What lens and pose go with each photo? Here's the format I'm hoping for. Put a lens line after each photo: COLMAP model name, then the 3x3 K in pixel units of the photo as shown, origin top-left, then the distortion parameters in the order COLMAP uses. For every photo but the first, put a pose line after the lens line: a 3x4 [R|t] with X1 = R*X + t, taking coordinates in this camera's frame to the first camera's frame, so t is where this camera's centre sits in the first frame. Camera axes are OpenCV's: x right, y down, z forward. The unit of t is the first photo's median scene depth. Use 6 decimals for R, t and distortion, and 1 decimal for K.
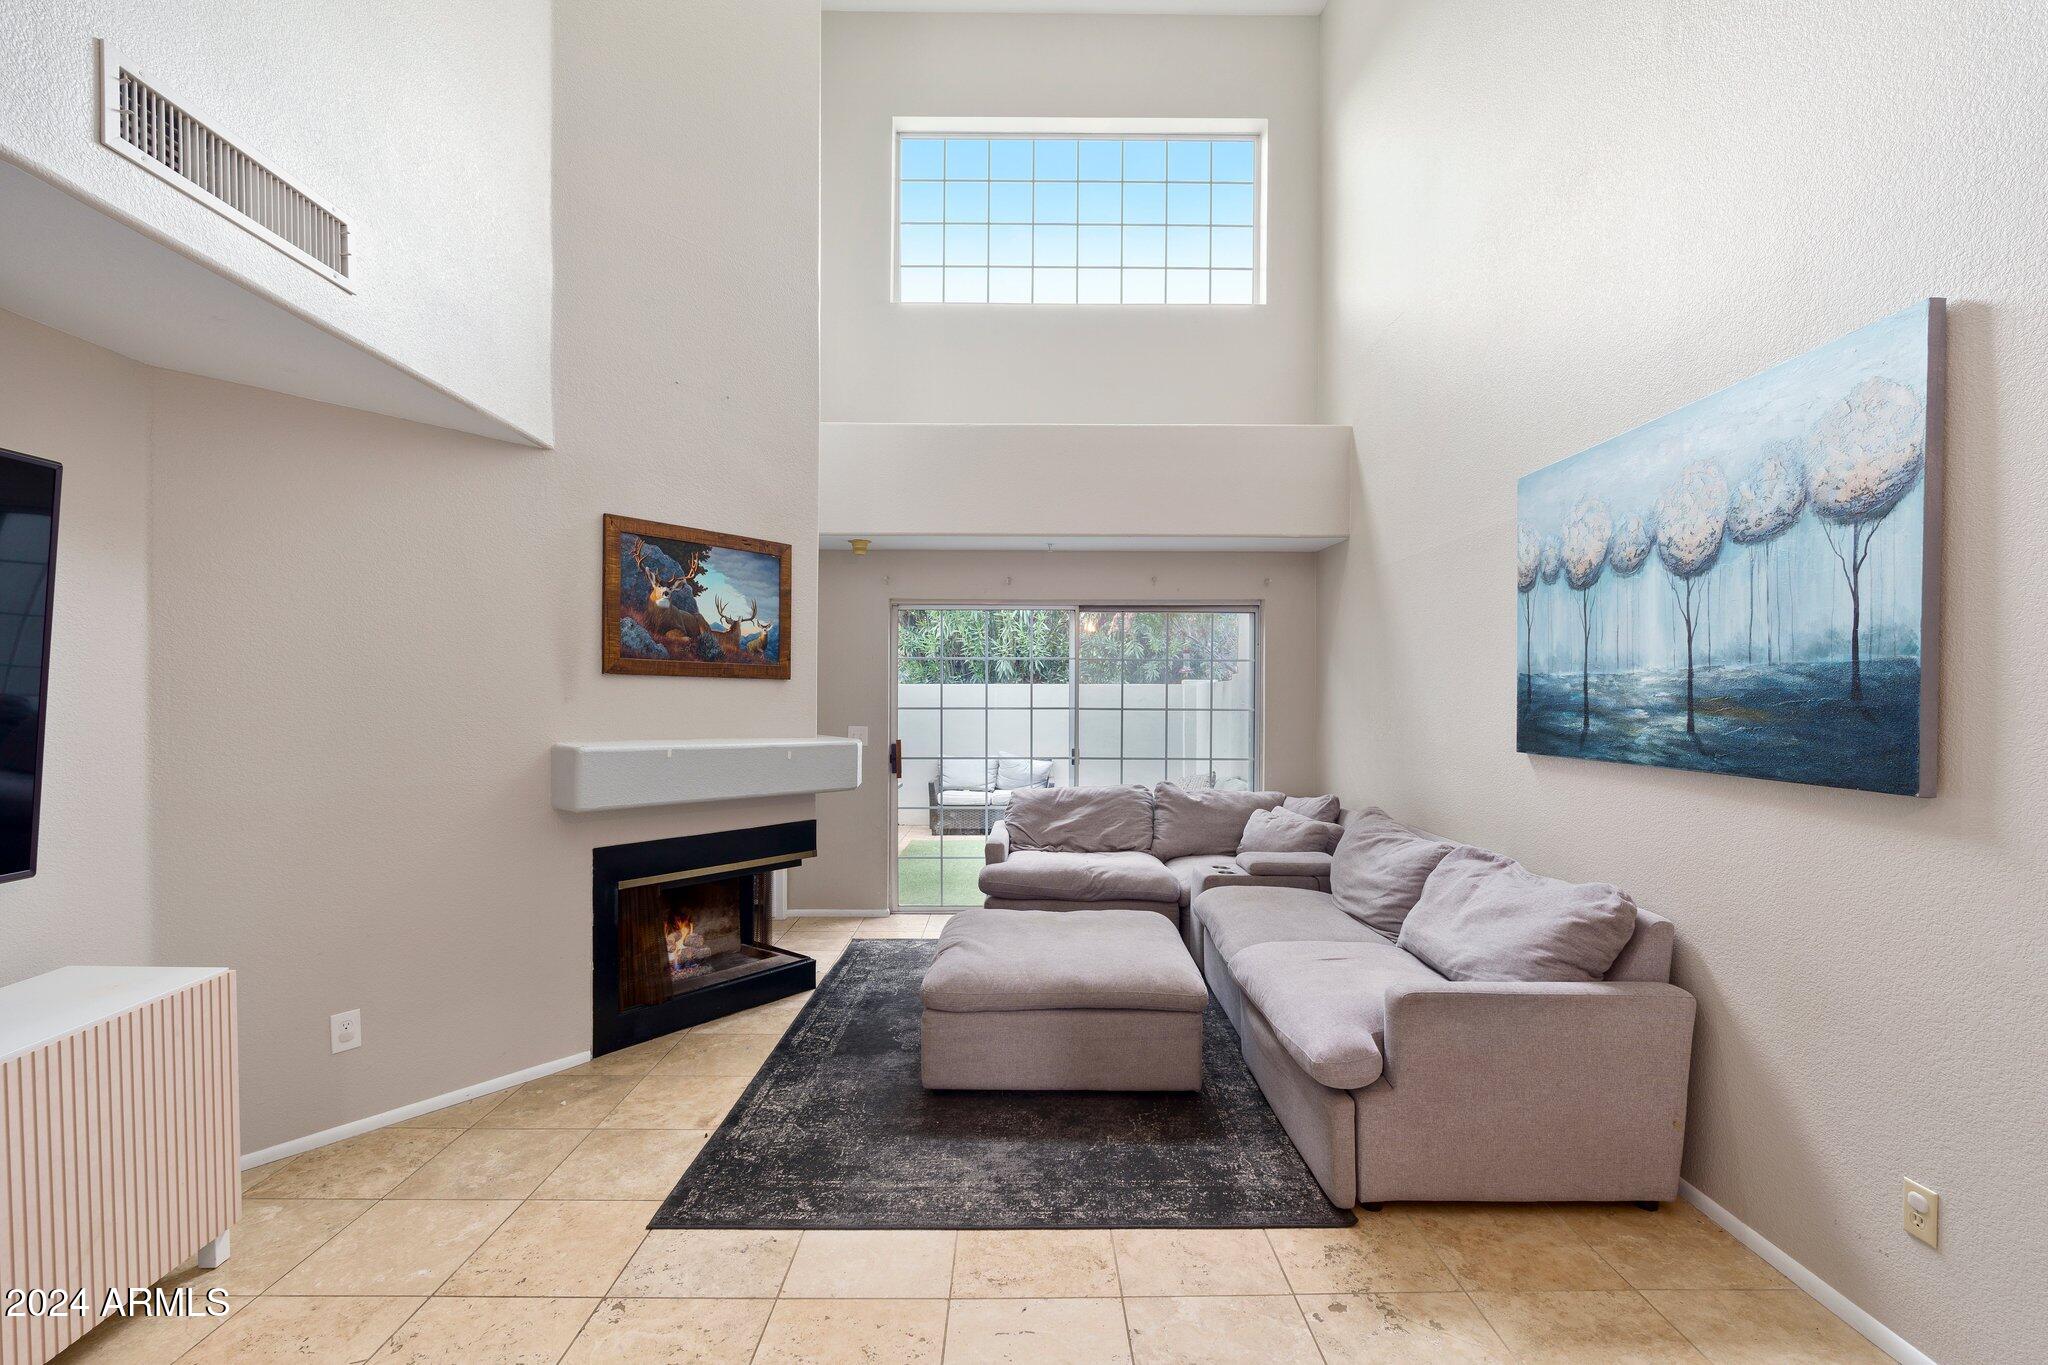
lens RADIAL K [[908.0, 0, 1026.5], [0, 908.0, 702.2], [0, 0, 1]] dist [-0.001802, 0.001225]
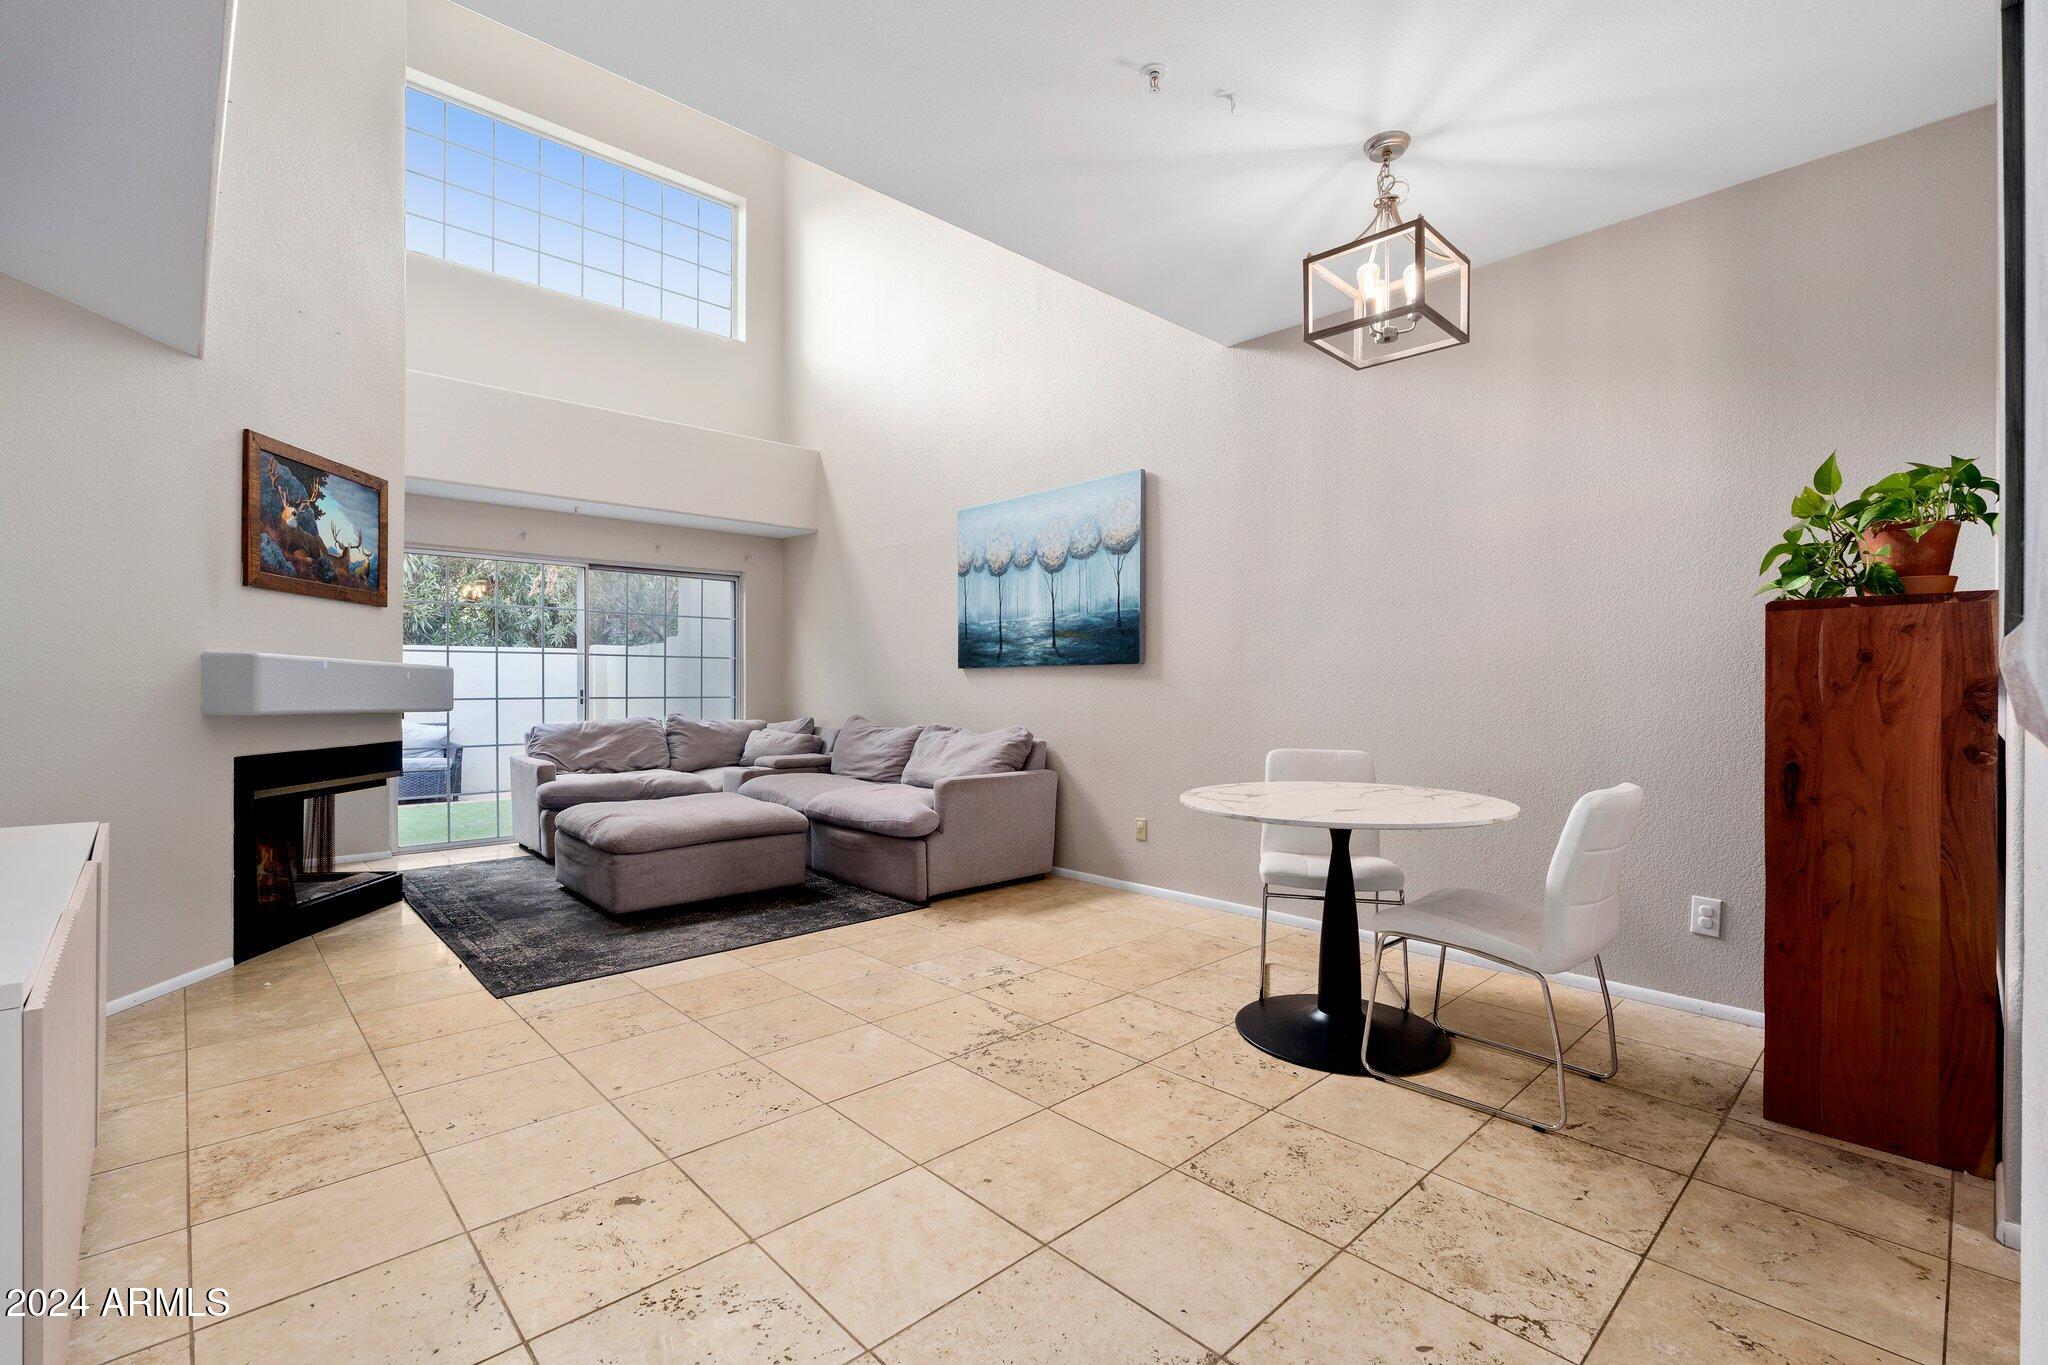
lens RADIAL K [[908.0, 0, 1025.7], [0, 908.0, 686.2], [0, 0, 1]] dist [-0.001802, 0.001225]
pose [[0.736843, -0.002779, 0.676059, -0.600009], [0.006658, 0.999973, -0.003146, 0.106429], [-0.676032, 0.006819, 0.736841, -0.406292]]
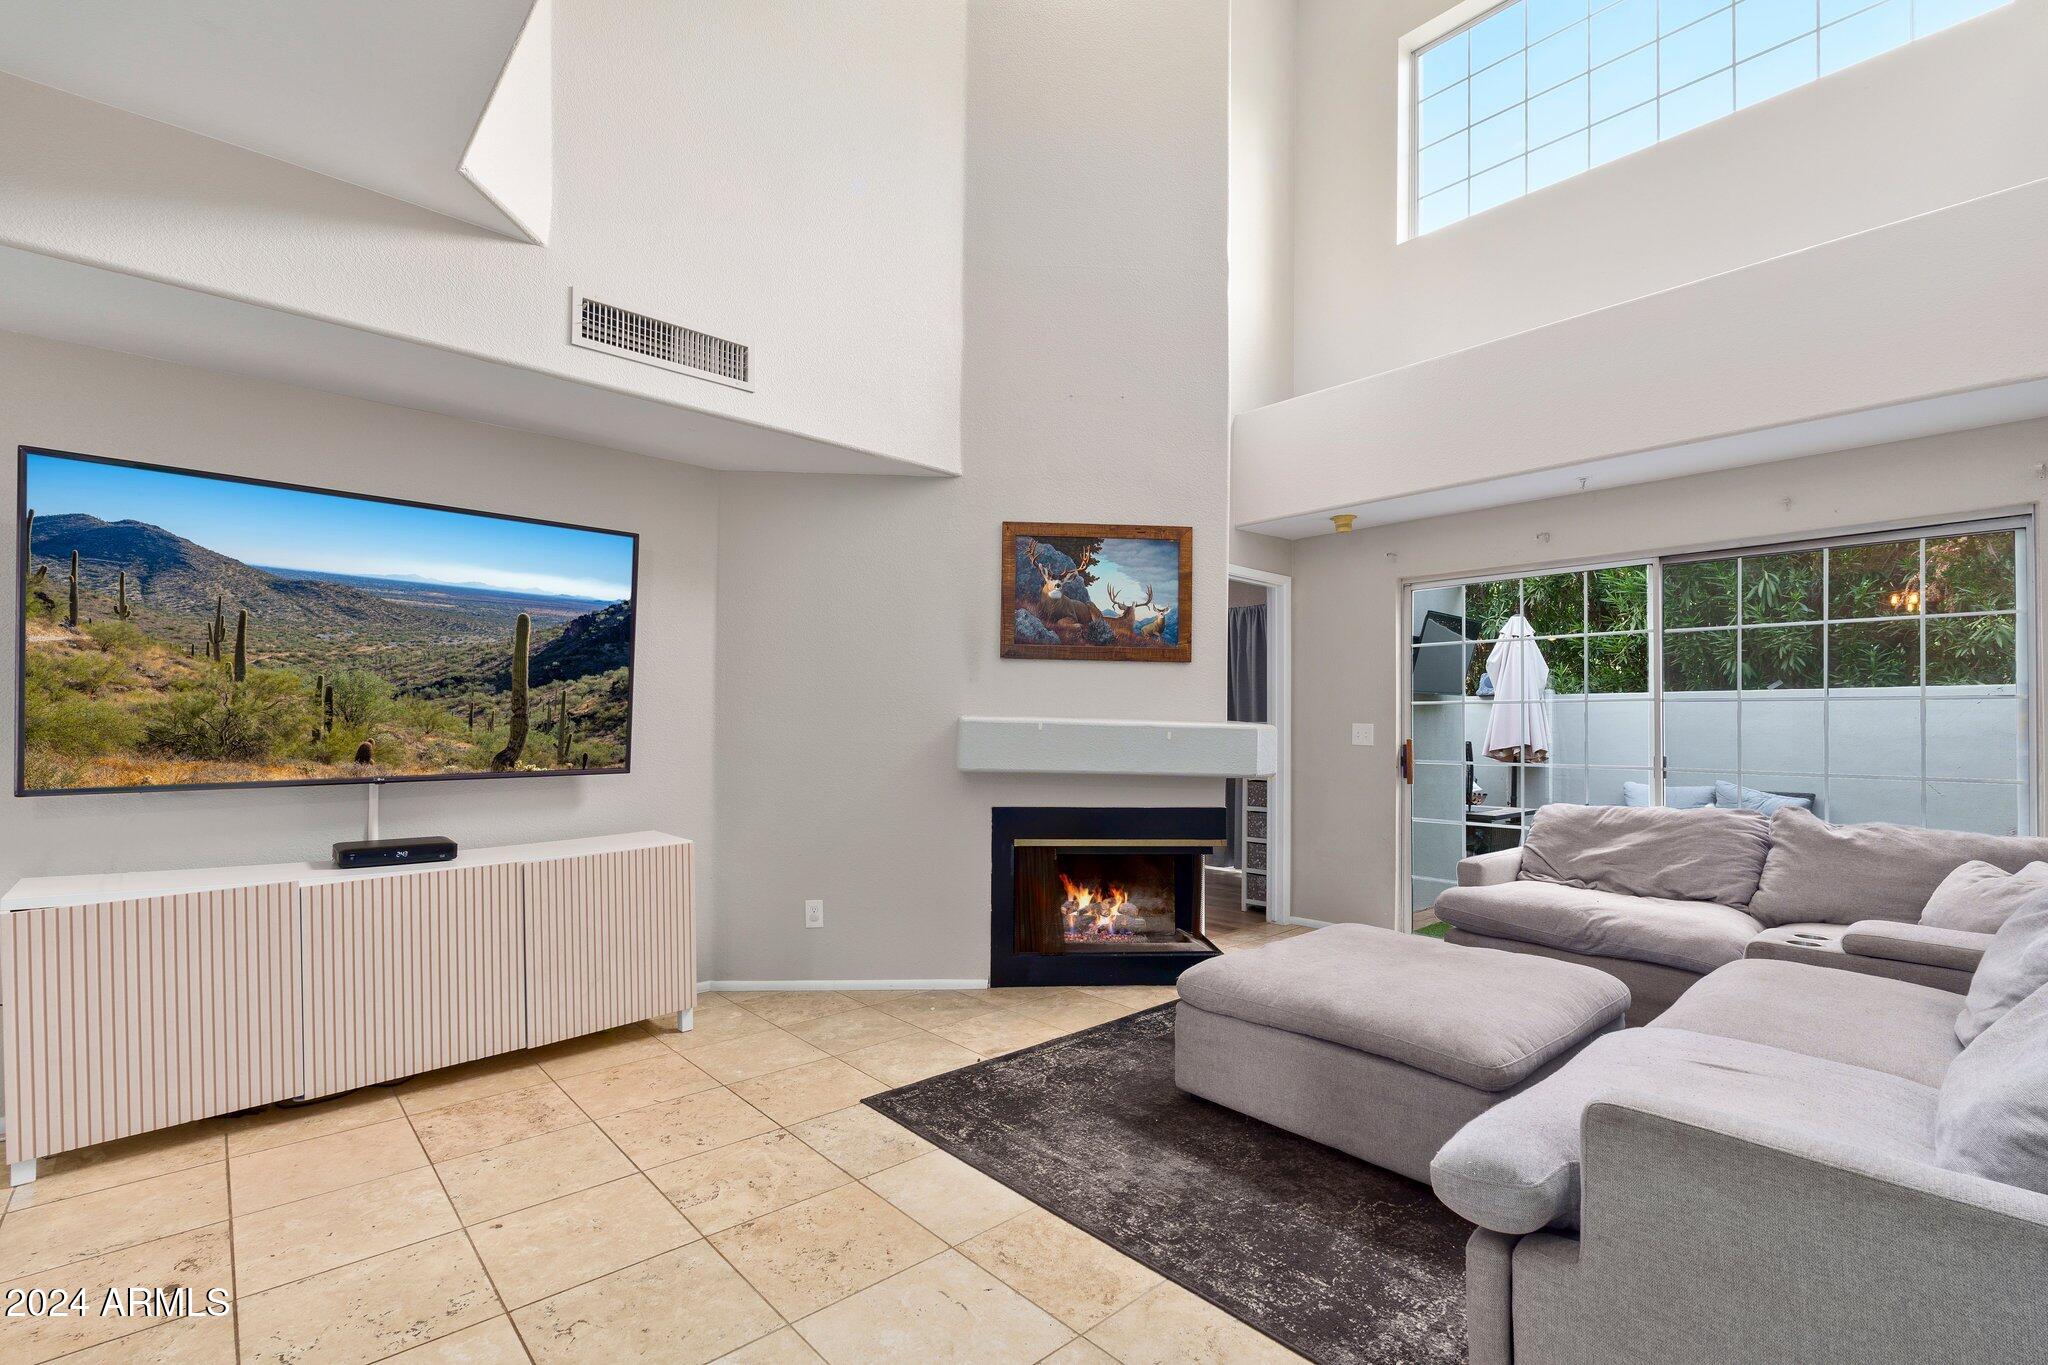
lens RADIAL K [[908.0, 0, 1012.0], [0, 908.0, 709.0], [0, 0, 1]] dist [-0.001802, 0.001225]
pose [[0.663737, -0.012827, -0.747856, 0.491846], [-0.010841, 0.999583, -0.026766, 0.076641], [0.747888, 0.025873, 0.663321, 0.277641]]
